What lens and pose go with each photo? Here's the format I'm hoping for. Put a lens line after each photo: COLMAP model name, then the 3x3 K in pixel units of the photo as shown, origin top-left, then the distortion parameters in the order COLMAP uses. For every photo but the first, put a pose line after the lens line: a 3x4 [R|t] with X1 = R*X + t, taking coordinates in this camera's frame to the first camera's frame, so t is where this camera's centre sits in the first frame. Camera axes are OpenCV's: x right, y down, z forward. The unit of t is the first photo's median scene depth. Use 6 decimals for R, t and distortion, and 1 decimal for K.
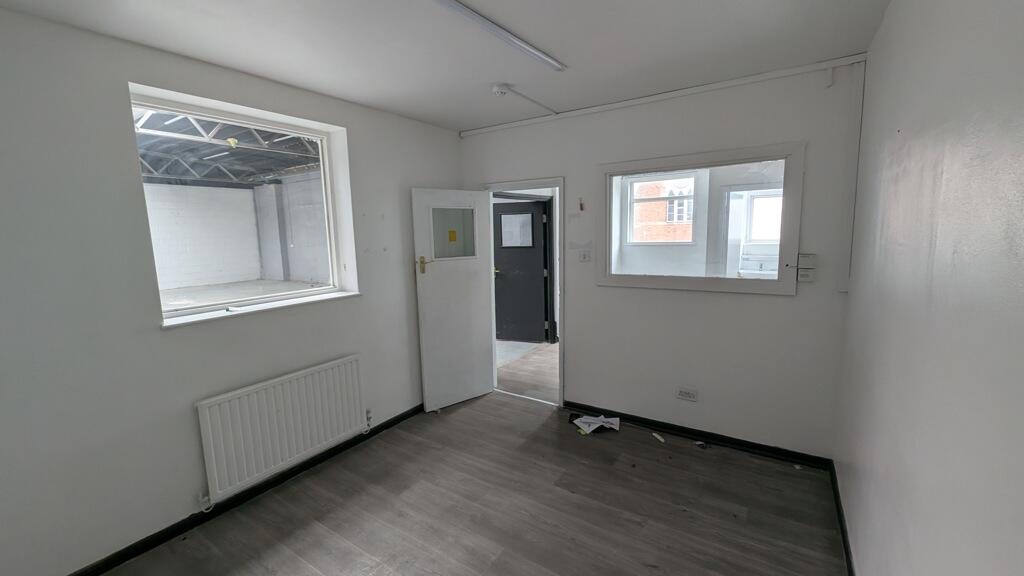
lens RADIAL K [[416.2, 0, 512.0], [0, 416.2, 288.0], [0, 0, 1]] dist [0.000638, 0.000091]
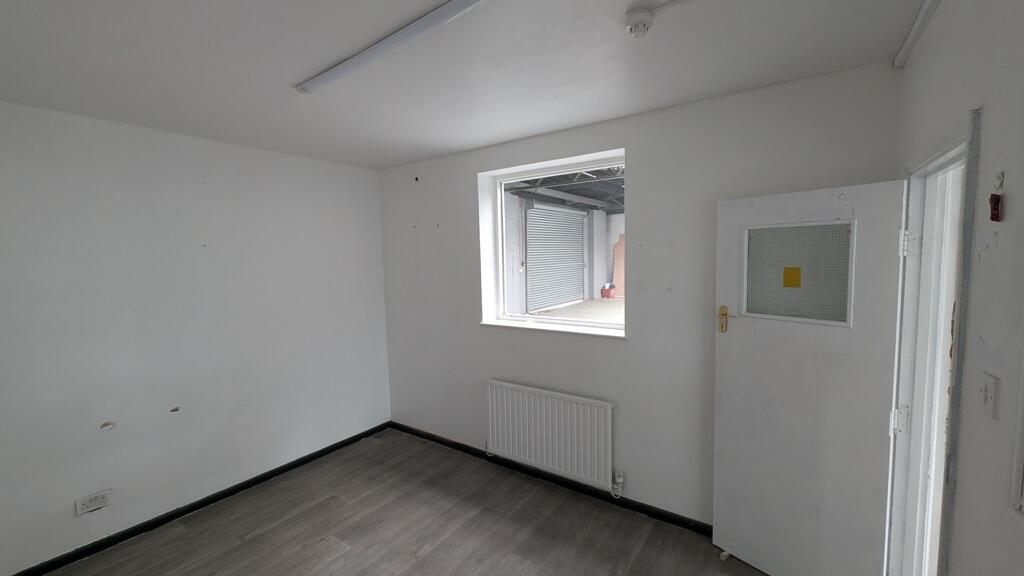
lens RADIAL K [[416.2, 0, 512.0], [0, 416.2, 288.0], [0, 0, 1]] dist [0.000638, 0.000091]
pose [[-0.036112, 0.102137, -0.994115, 0.523653], [-0.117142, 0.987473, 0.105710, -0.161874], [0.992458, 0.120270, -0.023695, 0.843583]]
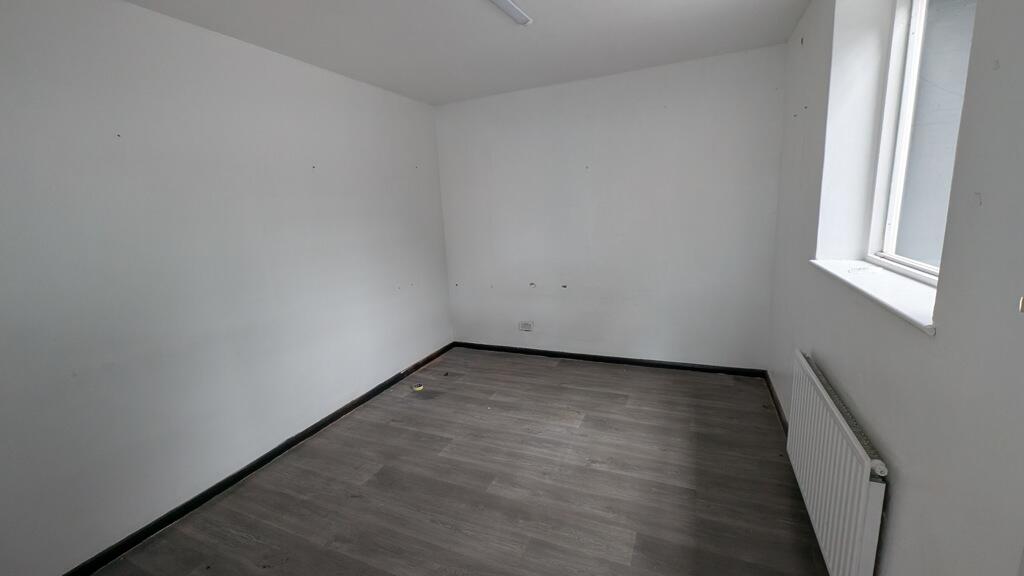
lens RADIAL K [[416.2, 0, 512.0], [0, 416.2, 288.0], [0, 0, 1]] dist [0.000638, 0.000091]
pose [[-0.983804, 0.109569, -0.141860, 0.007606], [0.057439, 0.942392, 0.329541, -0.158637], [0.169795, 0.316056, -0.933423, 1.350944]]
